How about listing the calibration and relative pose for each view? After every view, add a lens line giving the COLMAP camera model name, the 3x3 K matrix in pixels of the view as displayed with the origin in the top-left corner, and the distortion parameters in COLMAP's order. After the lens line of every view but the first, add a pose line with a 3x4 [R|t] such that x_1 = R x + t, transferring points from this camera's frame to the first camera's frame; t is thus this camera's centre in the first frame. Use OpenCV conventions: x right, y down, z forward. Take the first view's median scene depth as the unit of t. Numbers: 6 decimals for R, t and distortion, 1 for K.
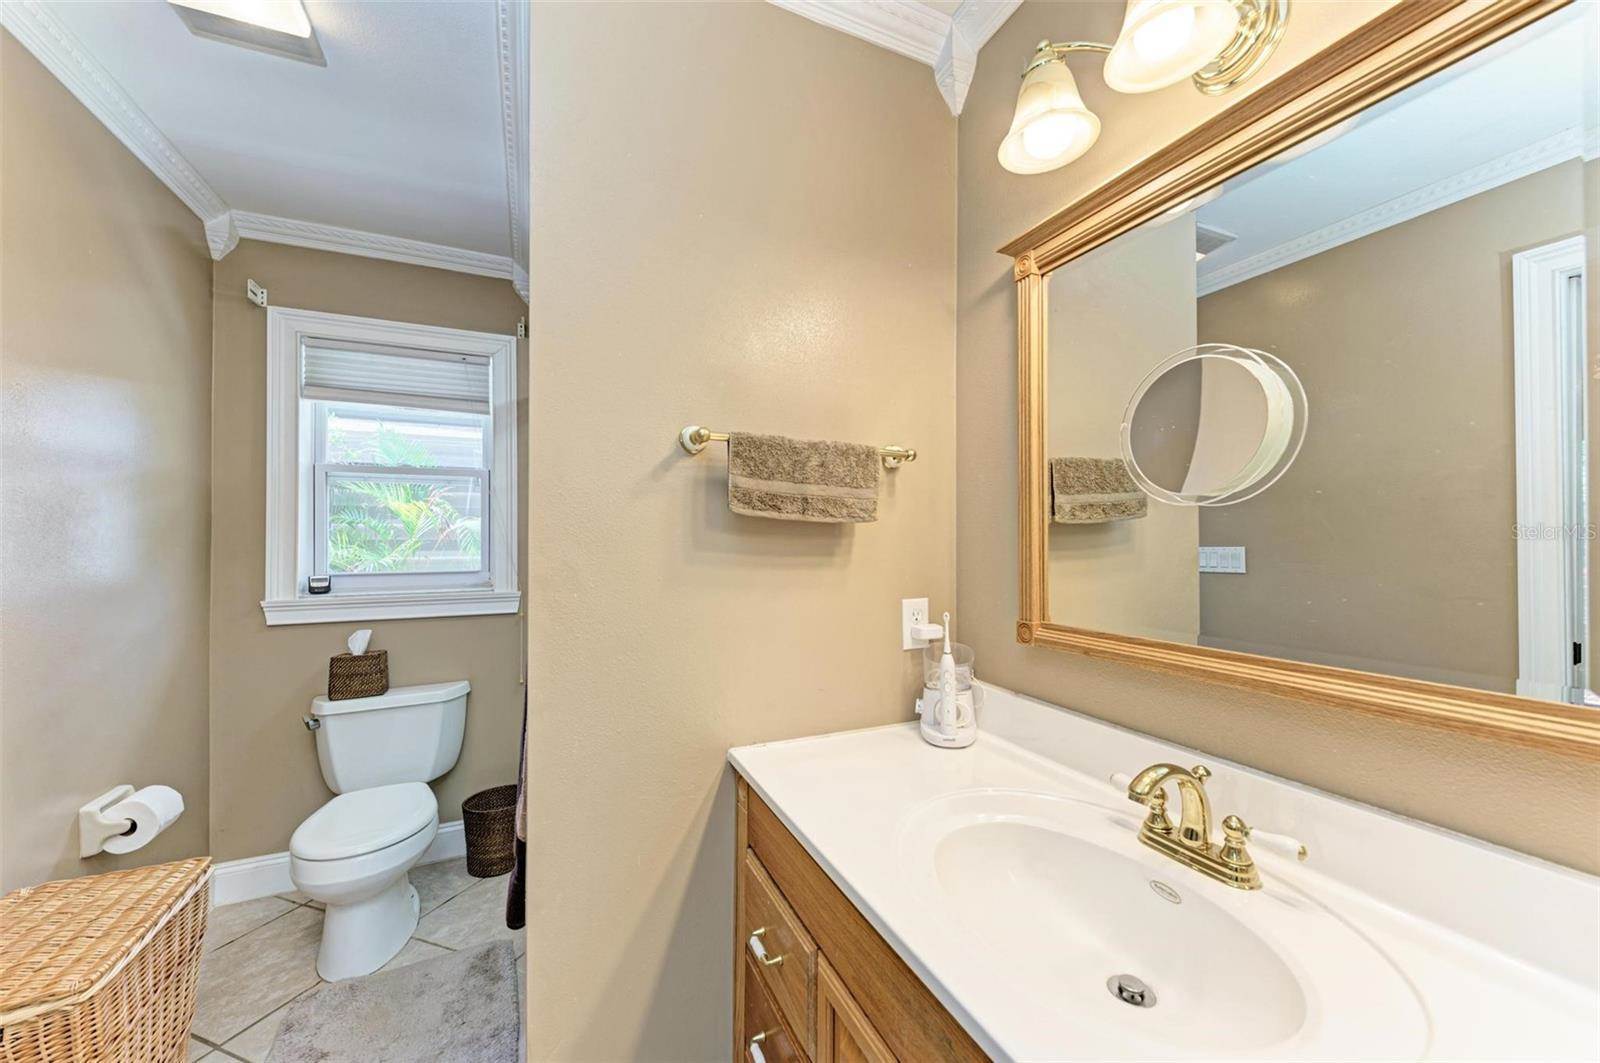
lens RADIAL K [[628.4, 0, 807.4], [0, 628.4, 532.1], [0, 0, 1]] dist [0.009341, -0.002536]
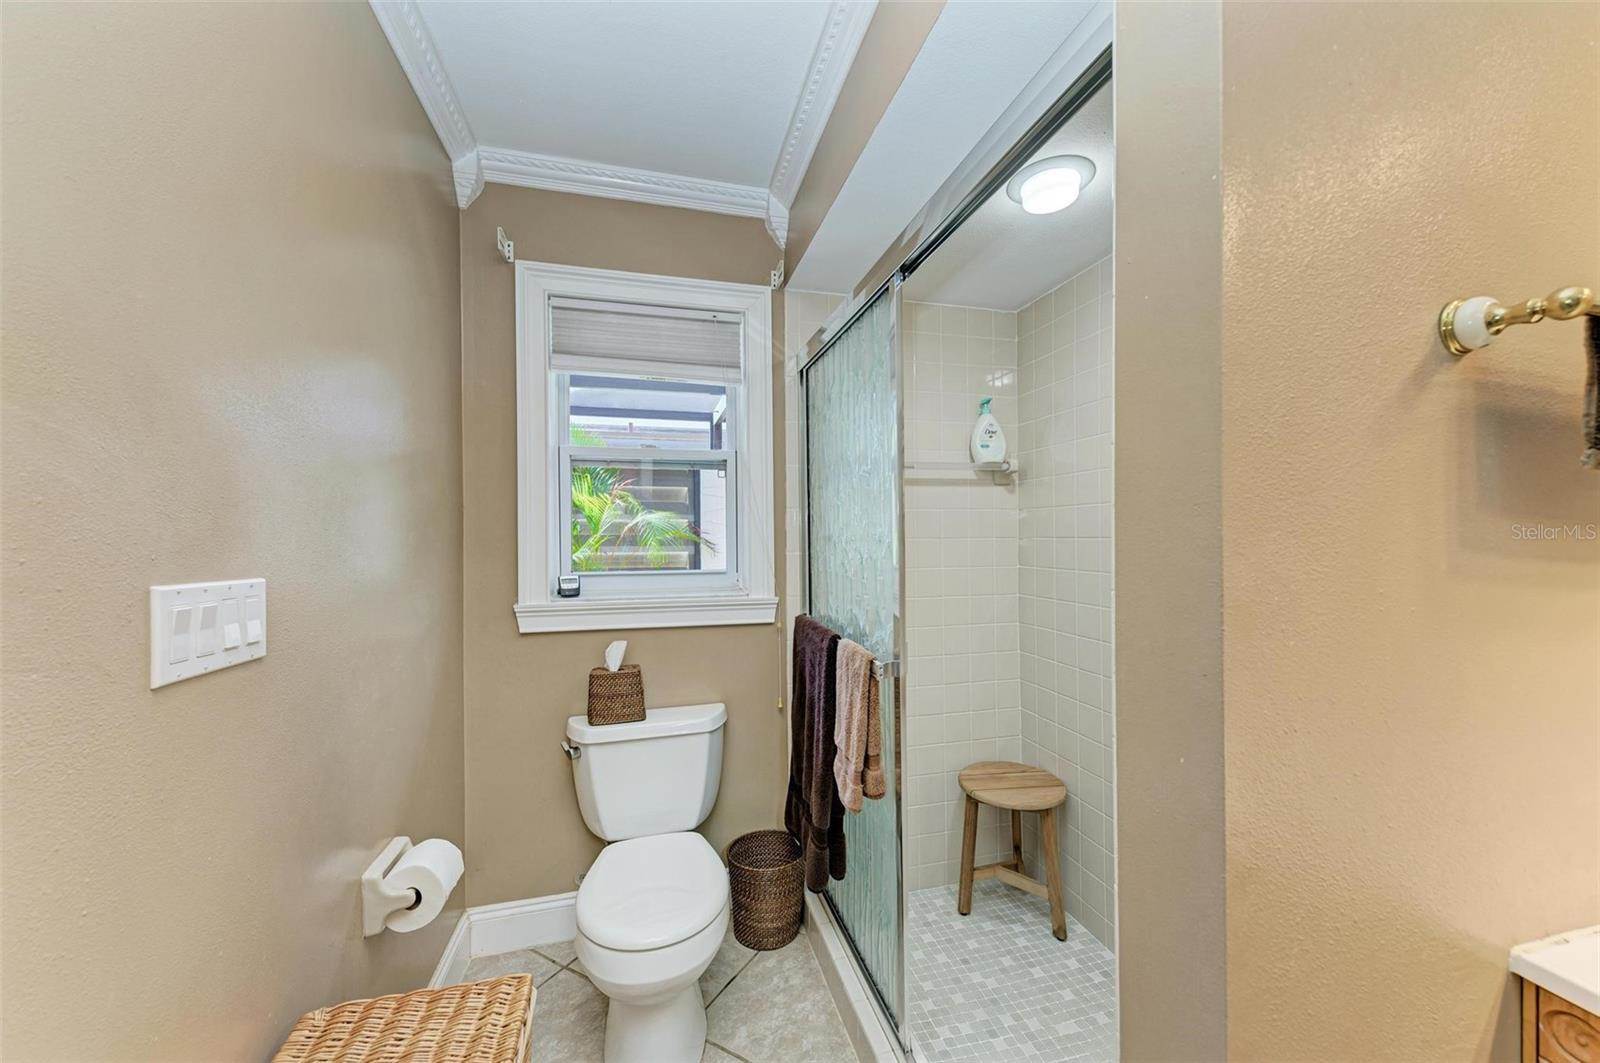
lens RADIAL K [[628.4, 0, 804.5], [0, 628.4, 536.1], [0, 0, 1]] dist [0.009341, -0.002536]
pose [[0.985102, 0.000645, -0.171969, -0.327982], [0.001662, 0.999911, 0.013272, 0.005033], [0.171963, -0.013360, 0.985013, 0.227565]]
